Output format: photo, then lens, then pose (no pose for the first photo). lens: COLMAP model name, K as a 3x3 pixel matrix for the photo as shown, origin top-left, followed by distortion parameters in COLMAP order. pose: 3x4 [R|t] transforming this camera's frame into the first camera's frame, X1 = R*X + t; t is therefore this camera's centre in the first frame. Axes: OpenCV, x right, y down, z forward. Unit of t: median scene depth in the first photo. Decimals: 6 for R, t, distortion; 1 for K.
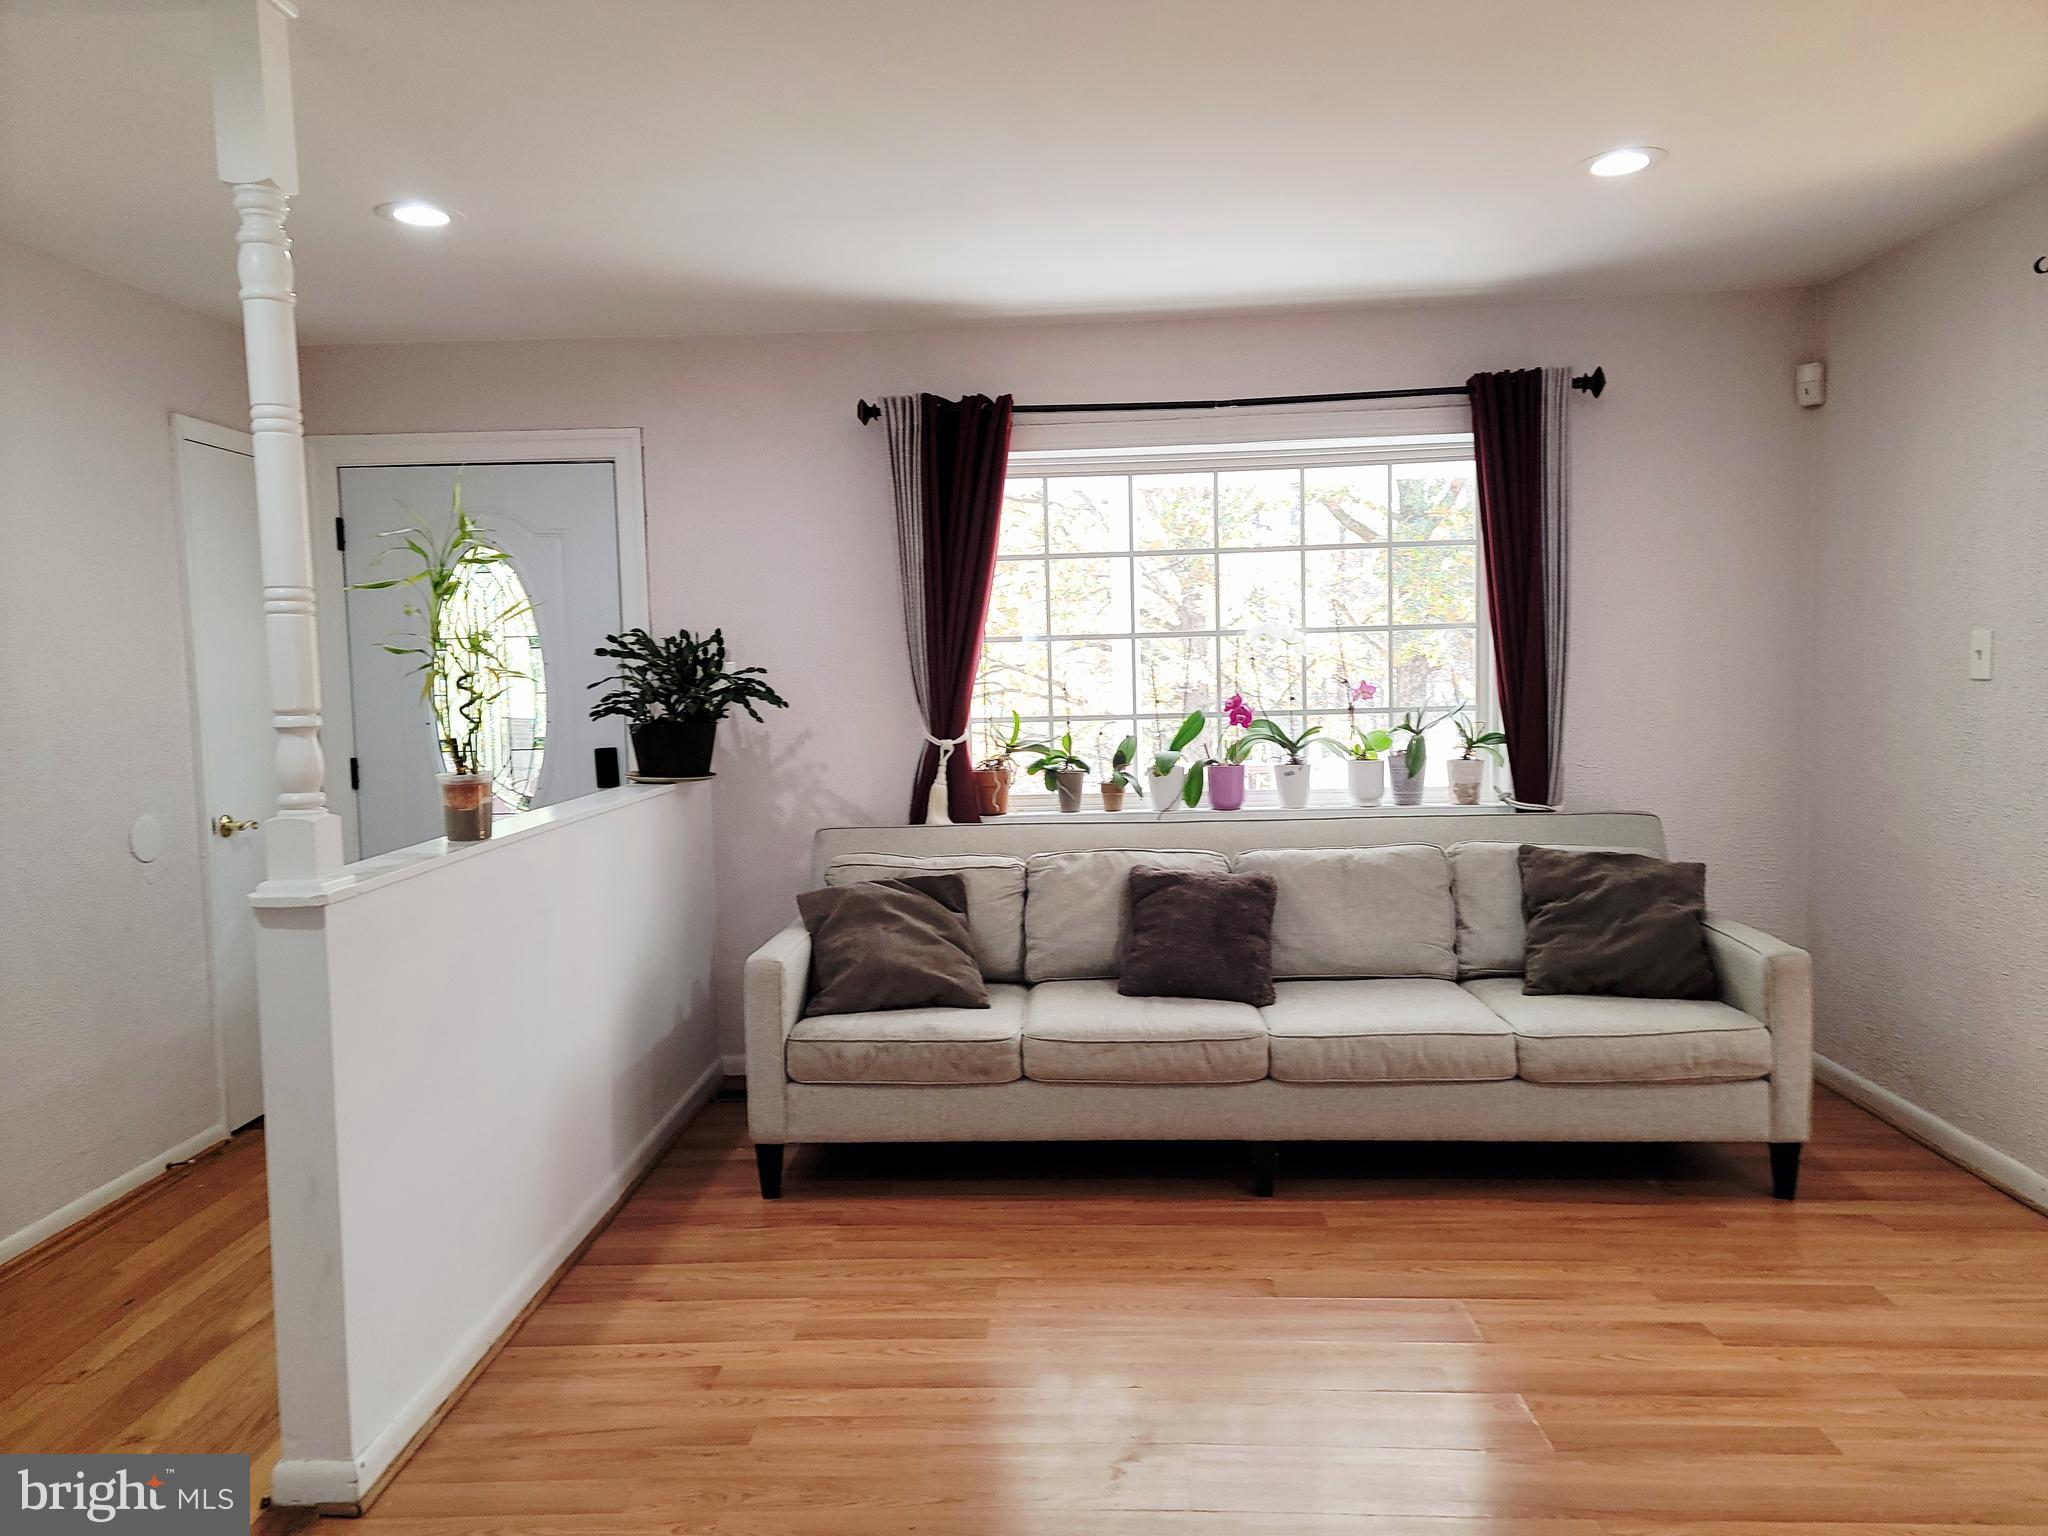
lens RADIAL K [[1416.1, 0, 1013.0], [0, 1416.1, 764.1], [0, 0, 1]] dist [0.067266, -0.055530]
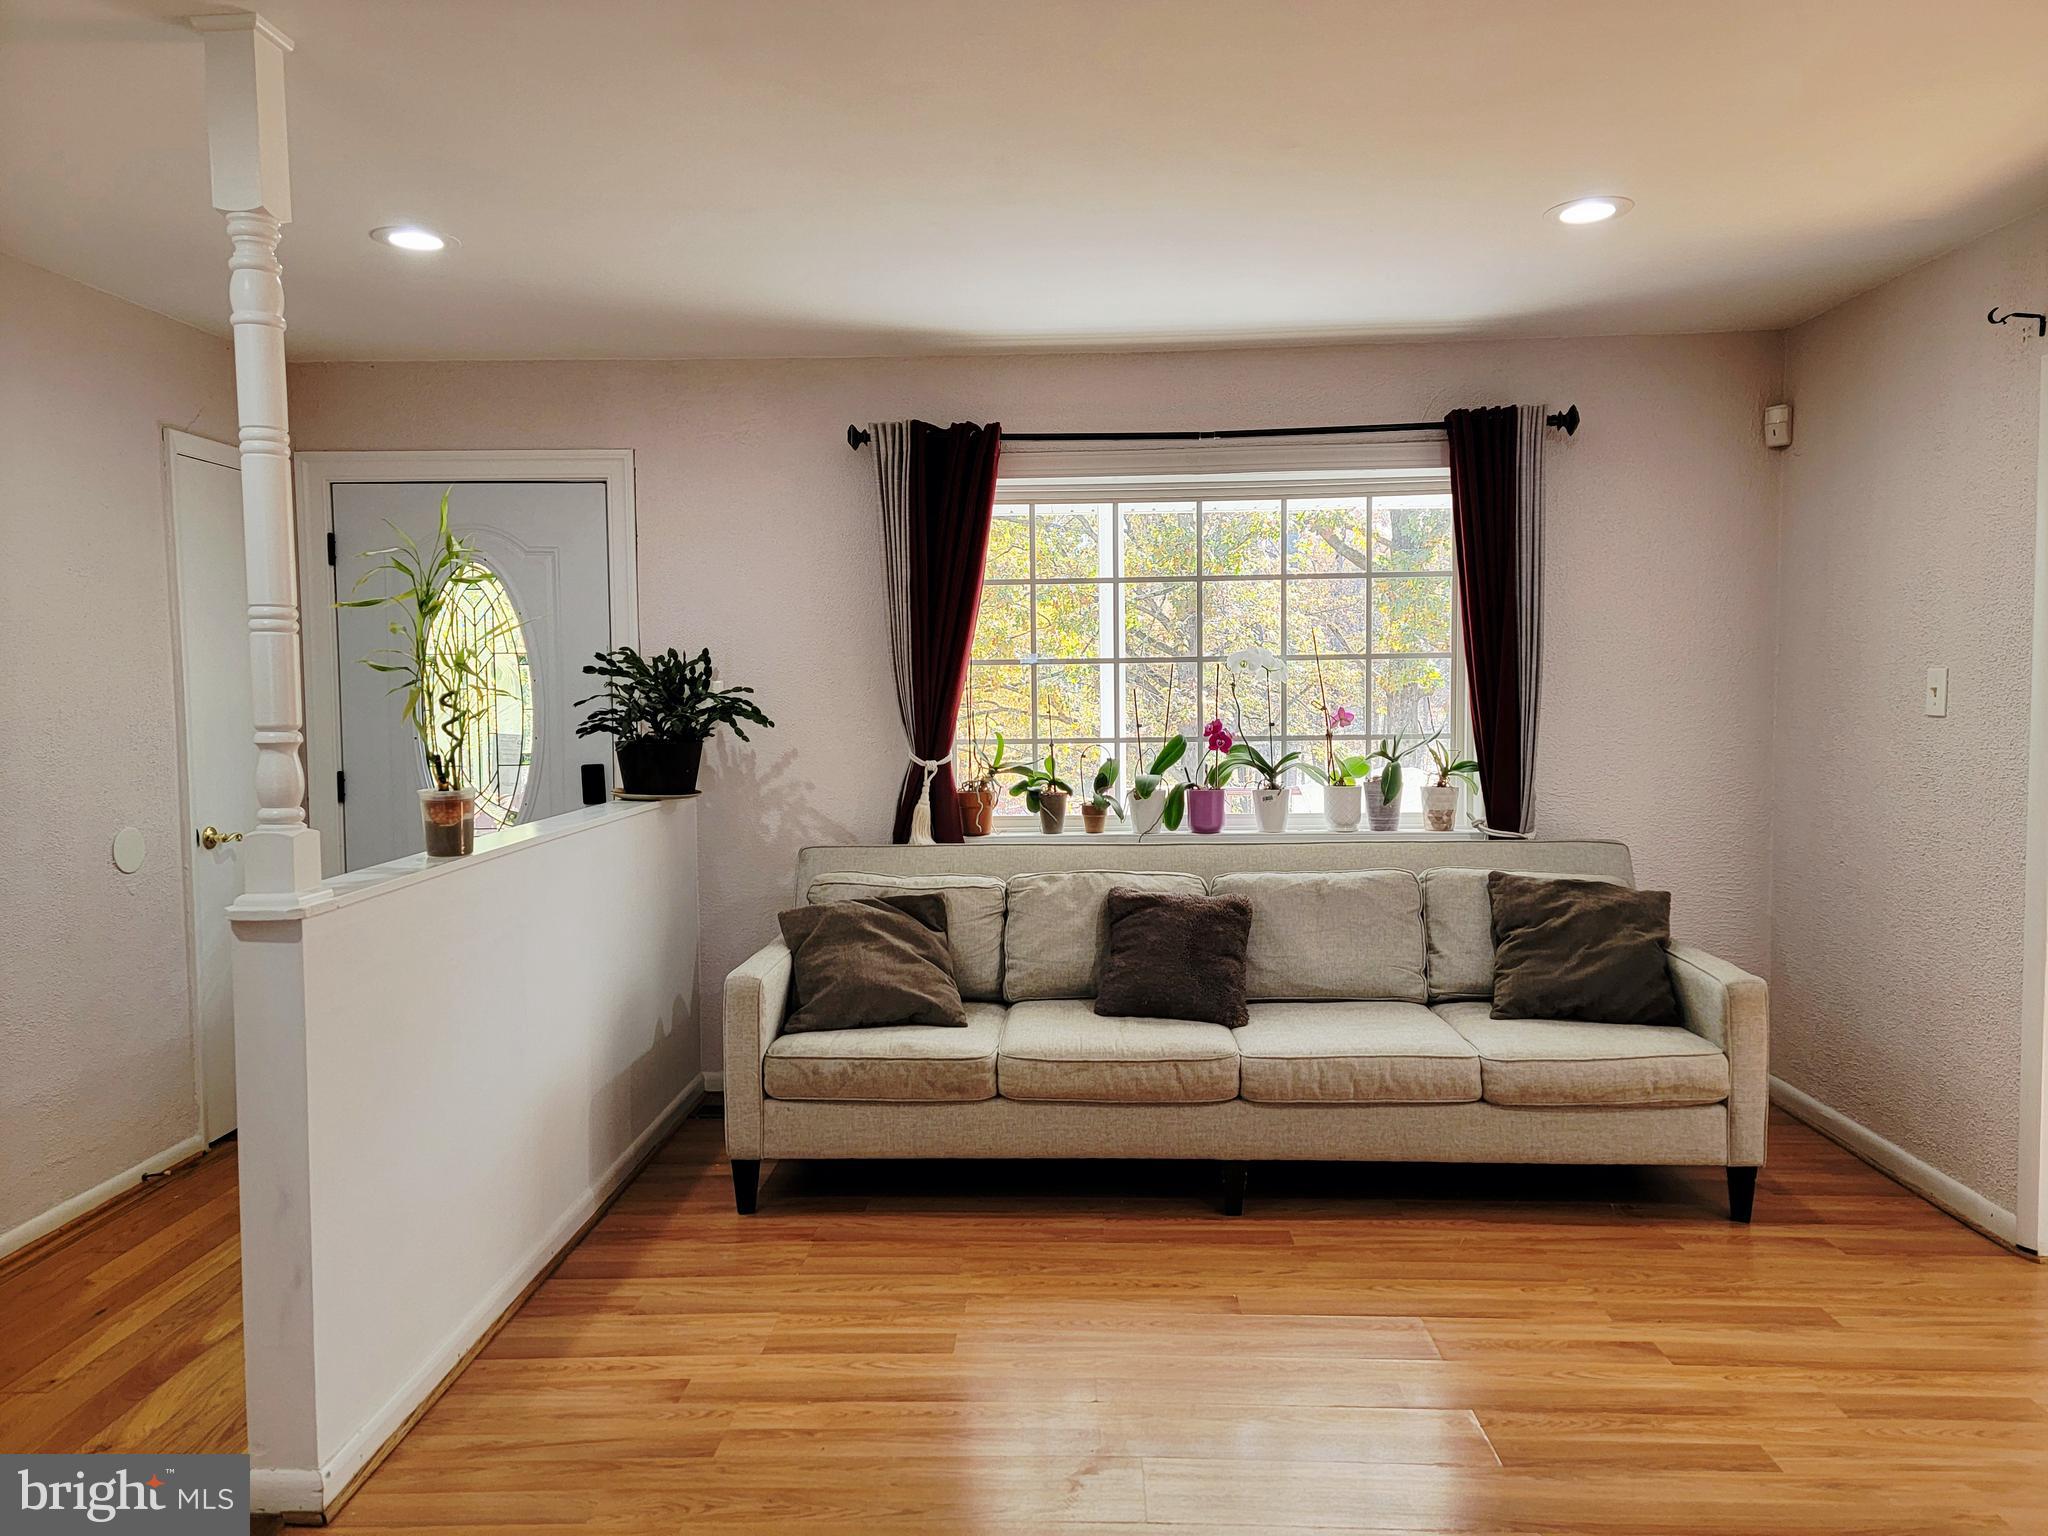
lens RADIAL K [[1416.1, 0, 1035.9], [0, 1416.1, 760.7], [0, 0, 1]] dist [0.067266, -0.055530]
pose [[0.999811, 0.012769, 0.014628, 0.016594], [-0.012545, 0.999804, -0.015309, -0.003229], [-0.014821, 0.015122, 0.999776, -0.018040]]
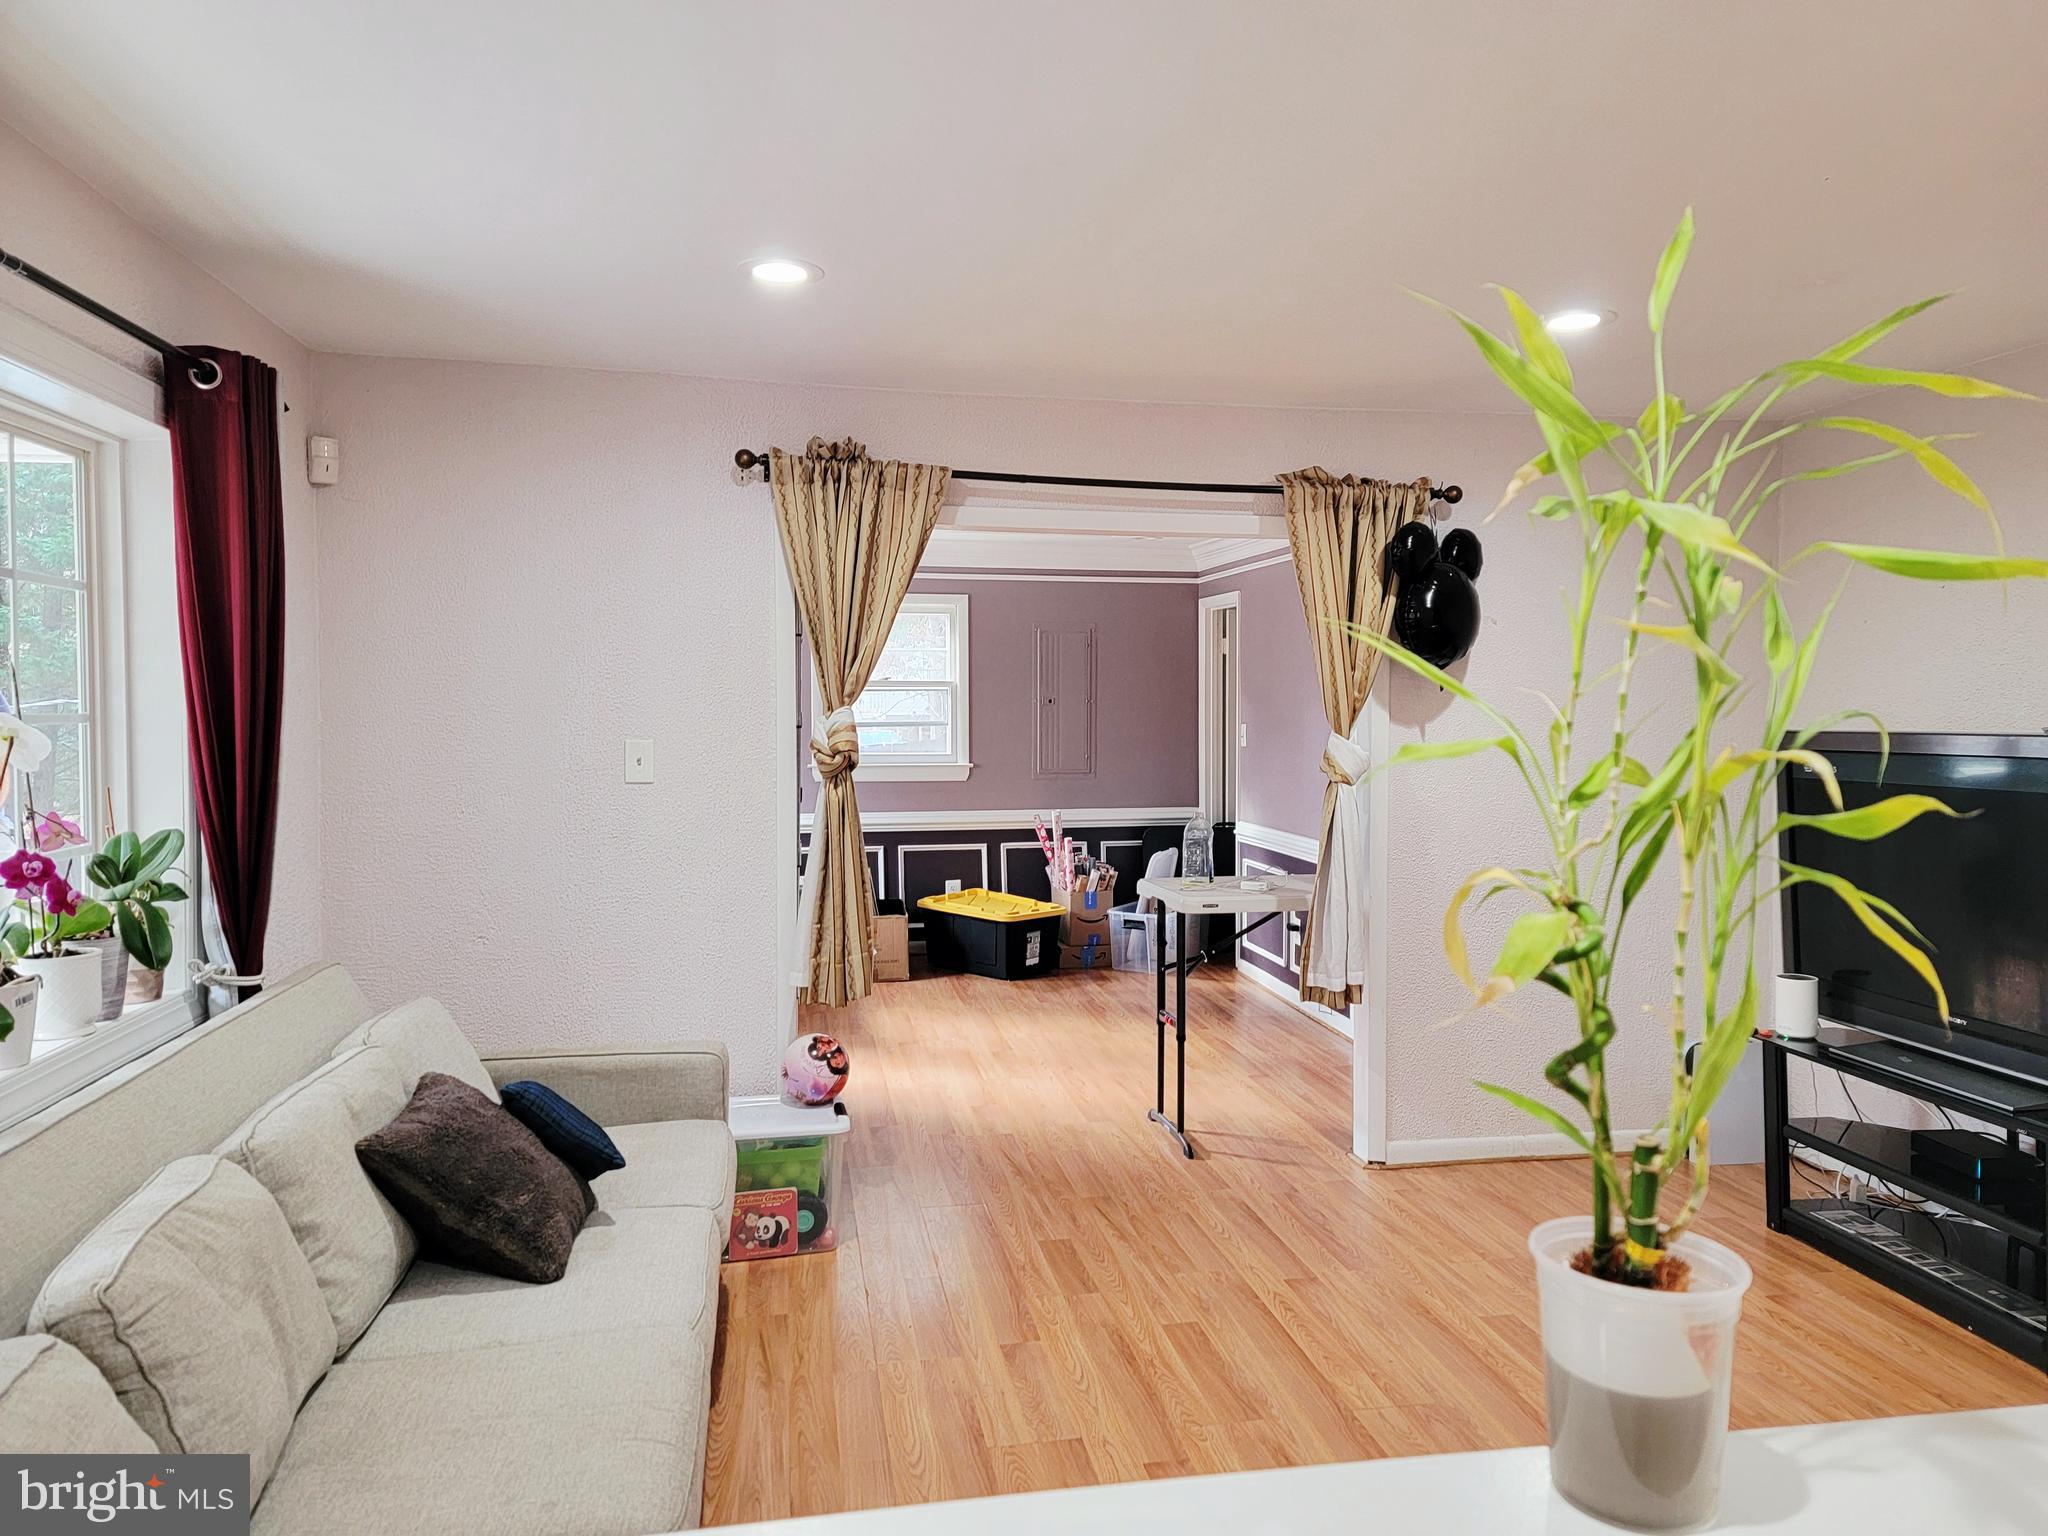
lens RADIAL K [[1416.1, 0, 1023.1], [0, 1416.1, 765.1], [0, 0, 1]] dist [0.067266, -0.055530]
pose [[-0.235688, -0.004414, 0.971819, -0.541396], [0.077100, 0.996753, 0.023226, -0.081564], [-0.968766, 0.080401, -0.234583, 1.051066]]
